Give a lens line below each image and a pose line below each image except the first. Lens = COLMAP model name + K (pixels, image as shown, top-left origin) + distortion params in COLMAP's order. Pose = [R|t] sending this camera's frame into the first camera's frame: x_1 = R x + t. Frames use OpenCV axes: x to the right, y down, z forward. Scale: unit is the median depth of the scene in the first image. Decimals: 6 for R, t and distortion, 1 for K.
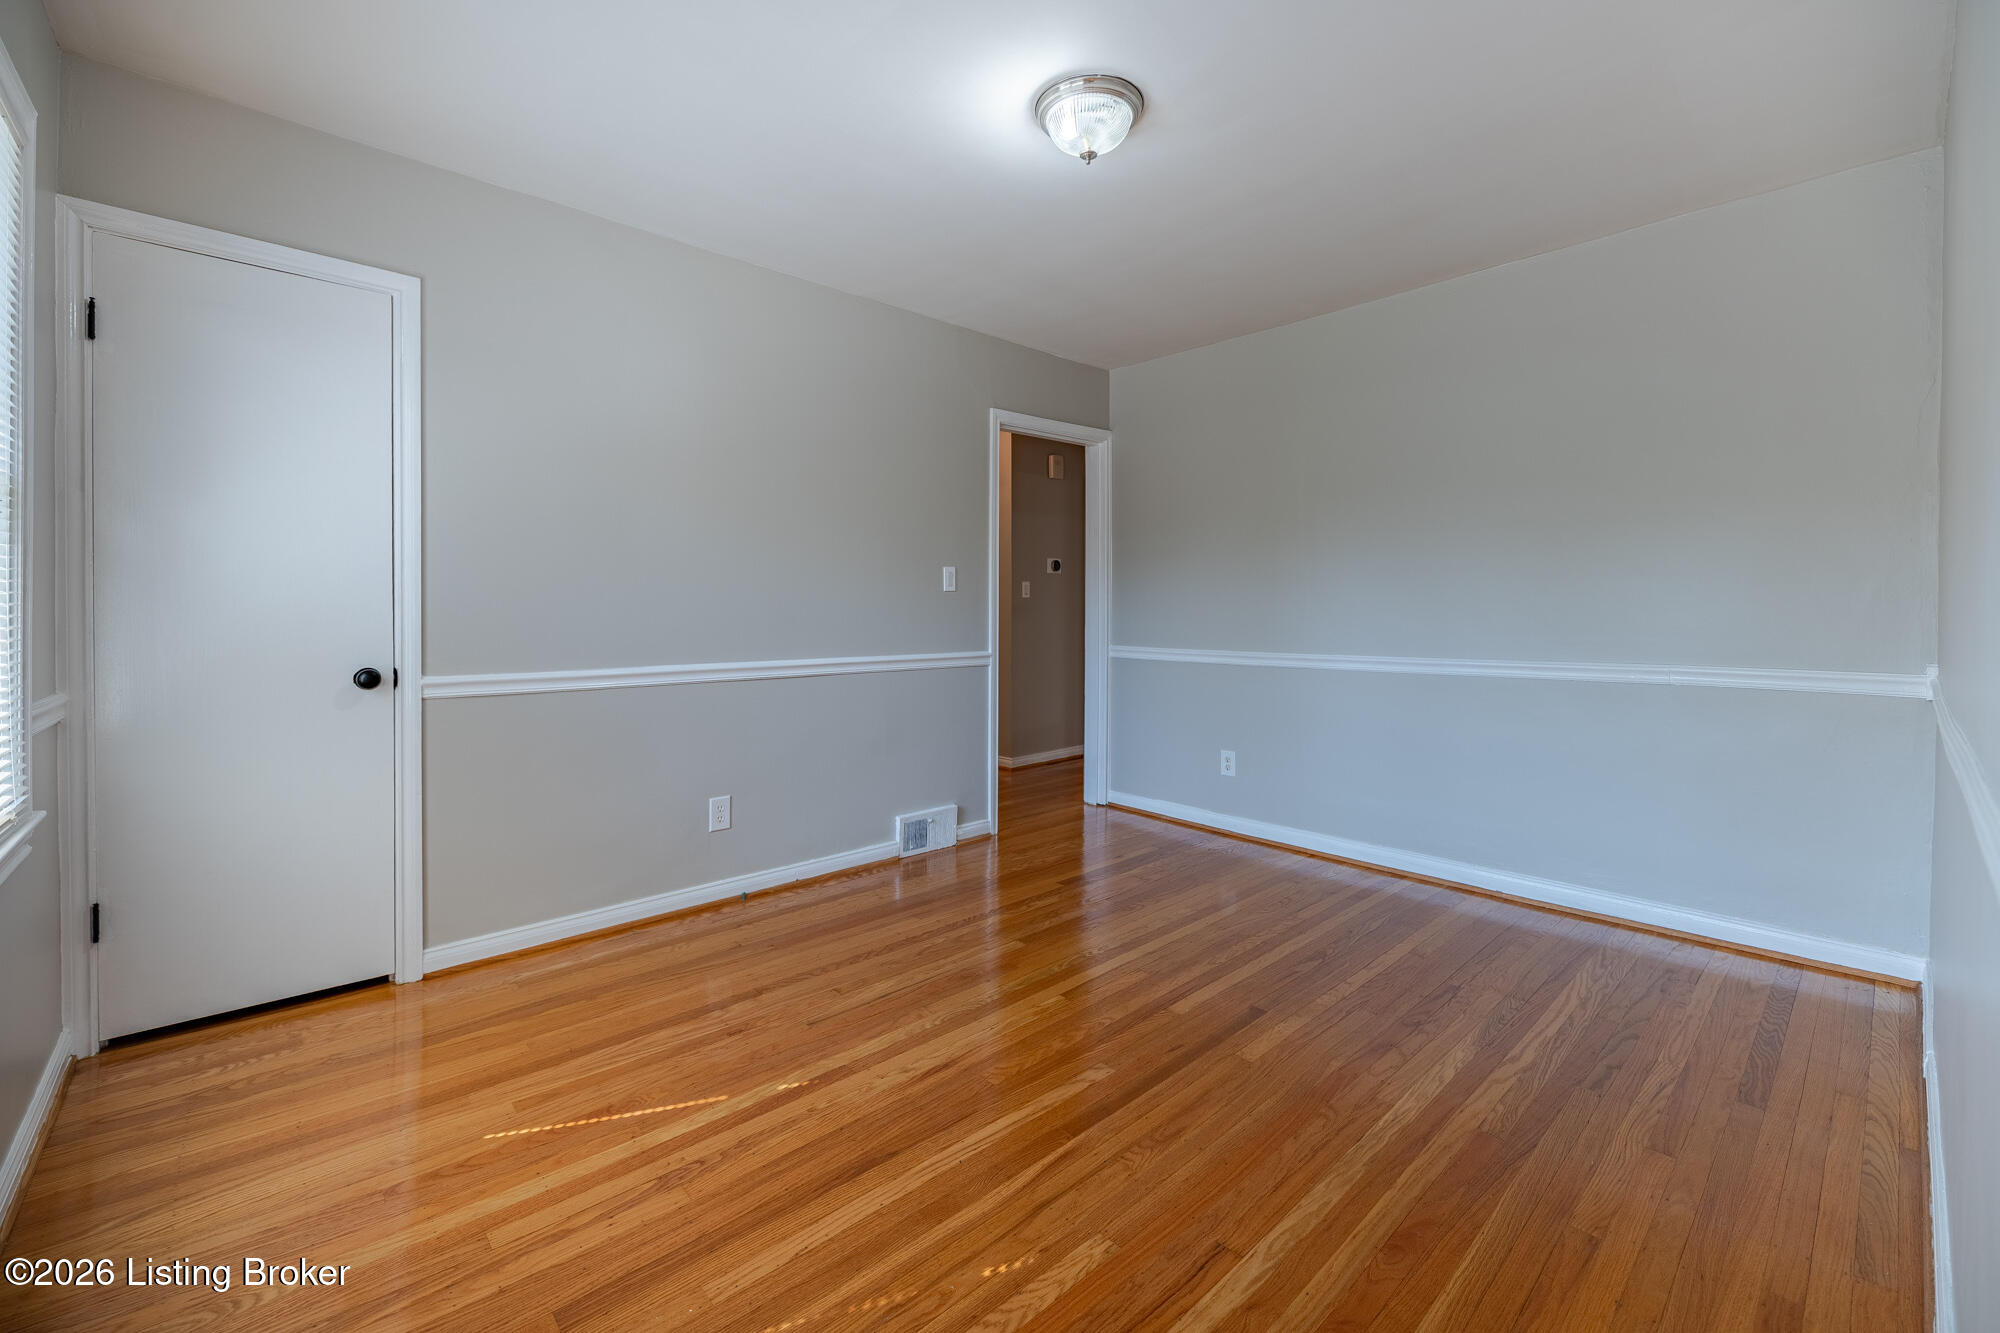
lens RADIAL K [[828.6, 0, 1001.6], [0, 828.6, 619.4], [0, 0, 1]] dist [0.001155, 0.000087]
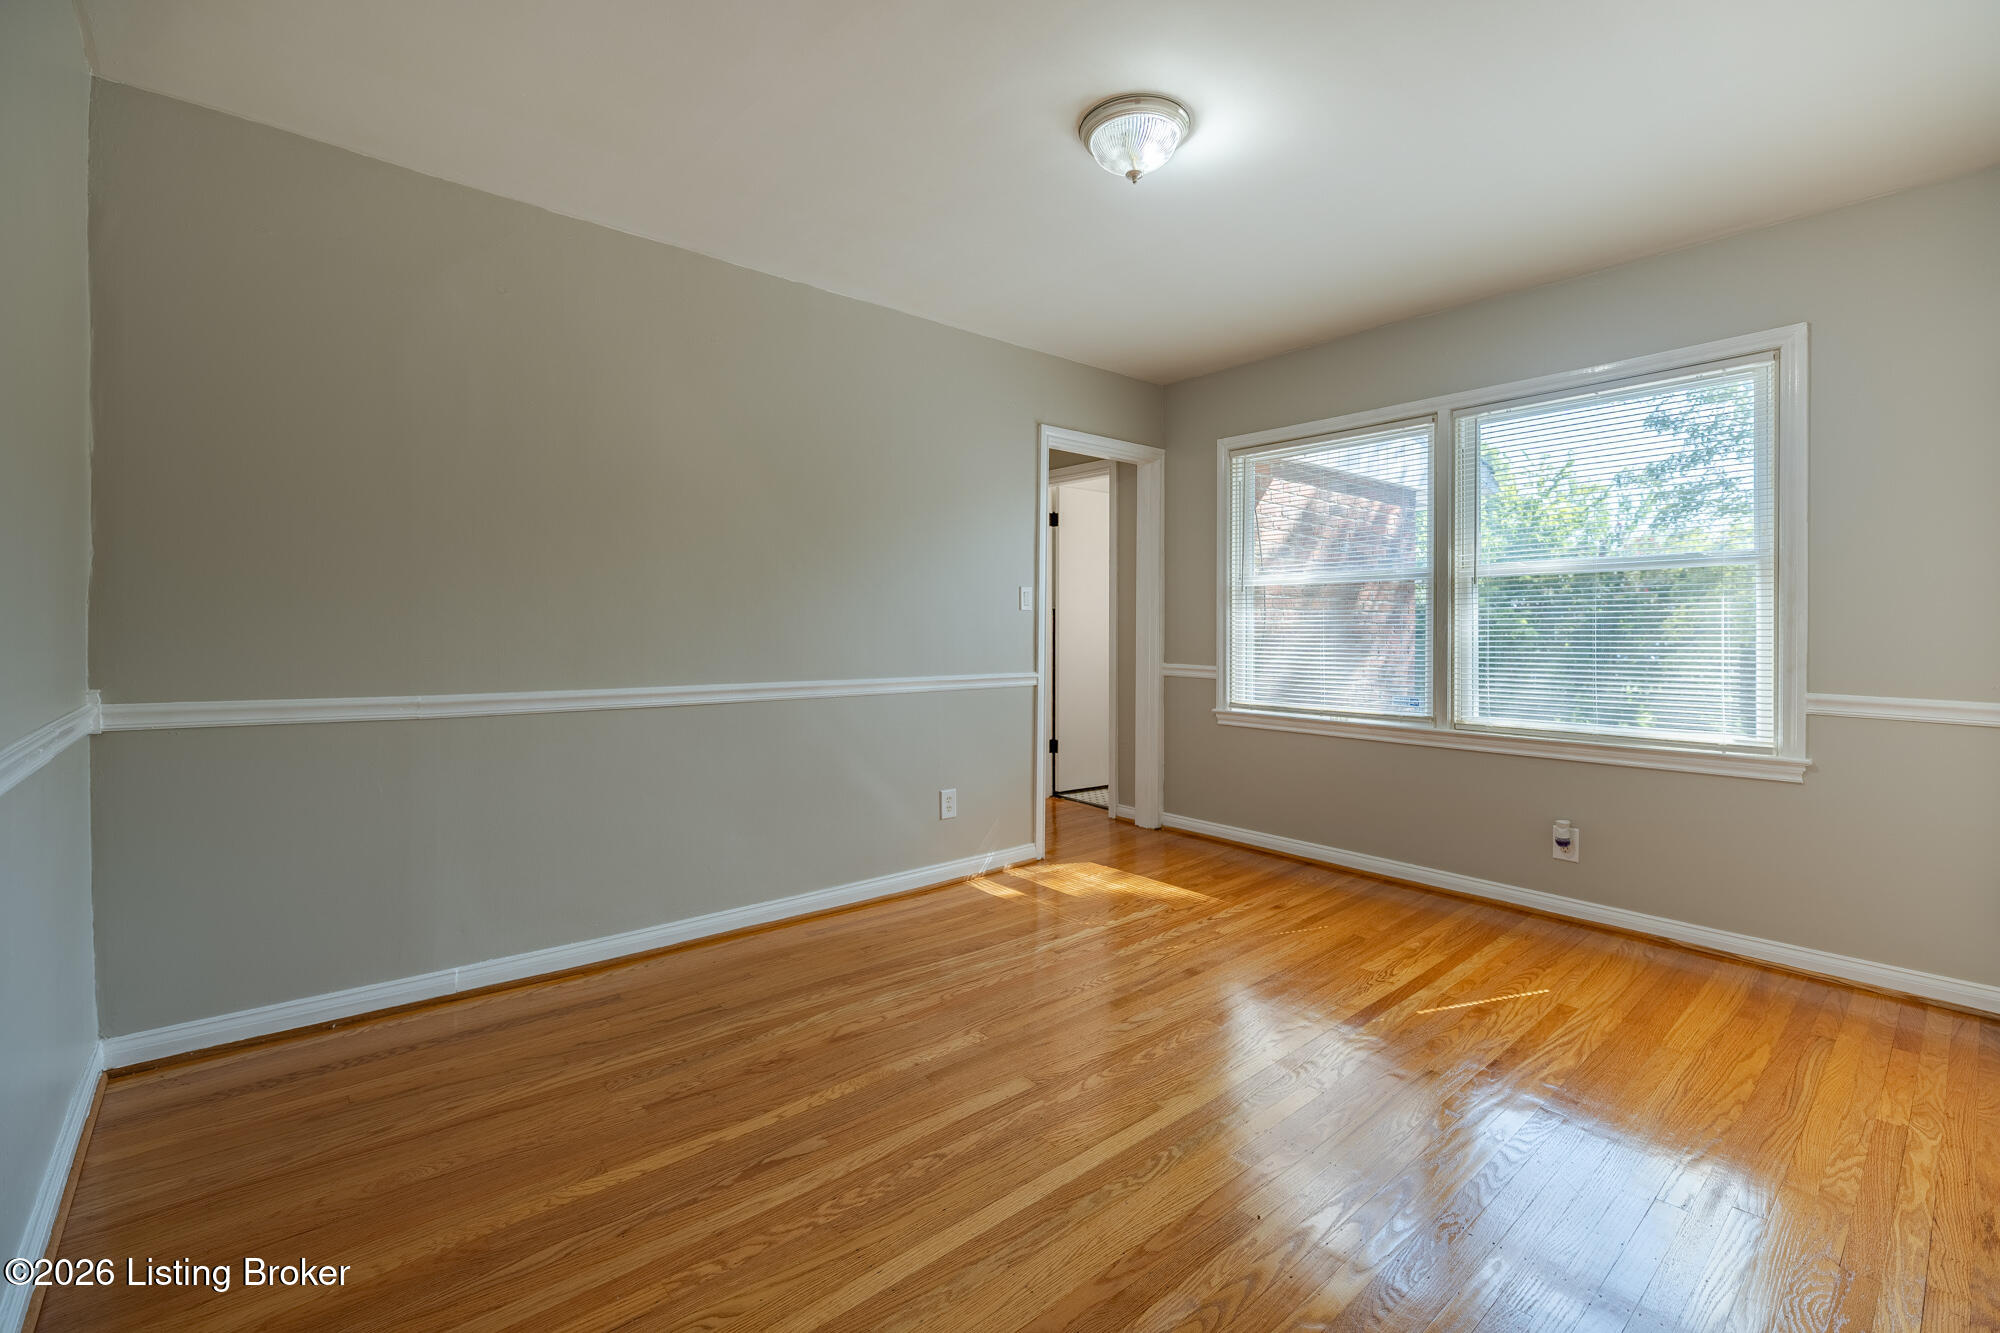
lens RADIAL K [[828.6, 0, 1001.6], [0, 828.6, 619.4], [0, 0, 1]] dist [0.001155, 0.000087]
pose [[-0.998957, -0.007125, 0.045104, 0.211827], [-0.007015, 0.999972, 0.002599, -0.016210], [-0.045121, 0.002280, -0.998979, 1.961511]]
